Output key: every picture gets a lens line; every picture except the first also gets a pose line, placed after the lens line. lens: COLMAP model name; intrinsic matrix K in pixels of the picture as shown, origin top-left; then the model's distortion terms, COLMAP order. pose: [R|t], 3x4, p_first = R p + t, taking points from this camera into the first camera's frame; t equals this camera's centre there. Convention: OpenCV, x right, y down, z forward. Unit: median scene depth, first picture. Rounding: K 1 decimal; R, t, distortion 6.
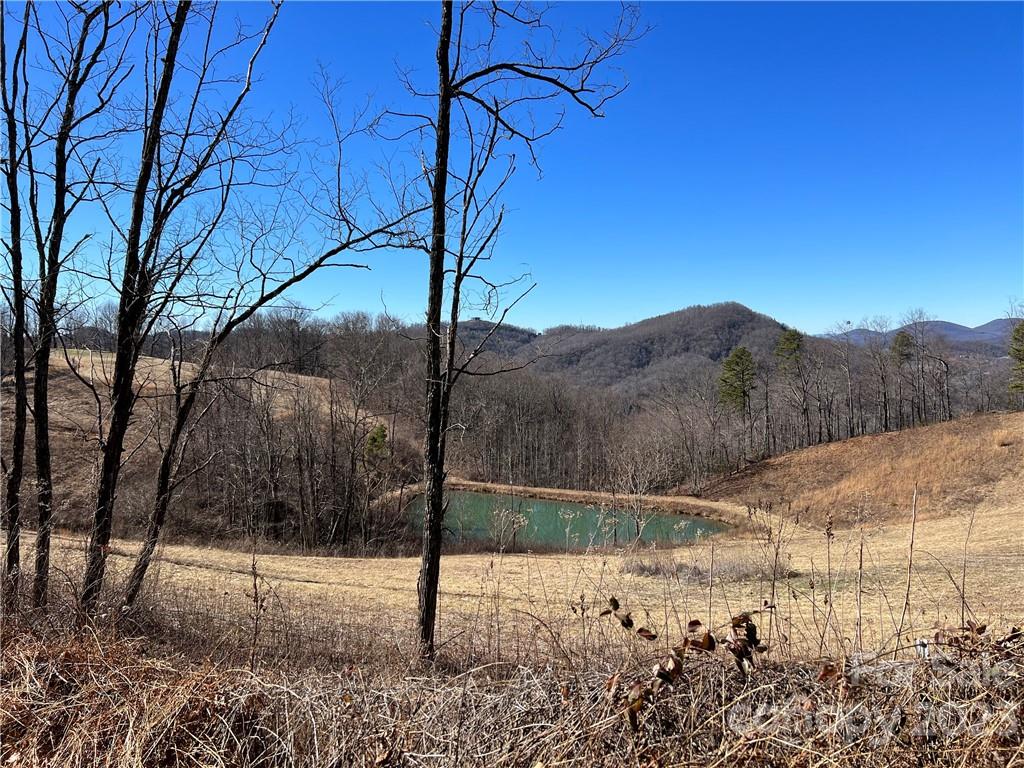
lens RADIAL K [[752.6, 0, 519.5], [0, 752.6, 383.0], [0, 0, 1]] dist [0.055618, -0.066147]
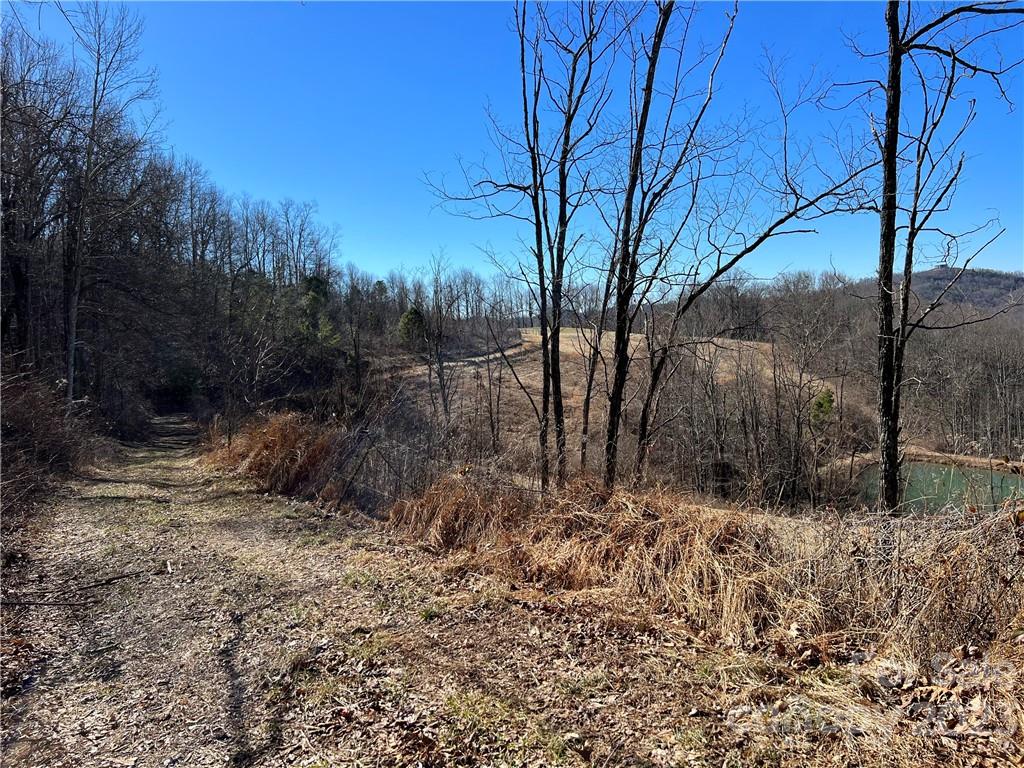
lens RADIAL K [[752.6, 0, 522.3], [0, 752.6, 385.3], [0, 0, 1]] dist [0.055618, -0.066147]
pose [[0.845351, -0.010457, -0.534110, 0.015009], [0.036302, 0.998622, 0.037904, 0.004399], [0.532977, -0.051432, 0.844565, -0.113234]]
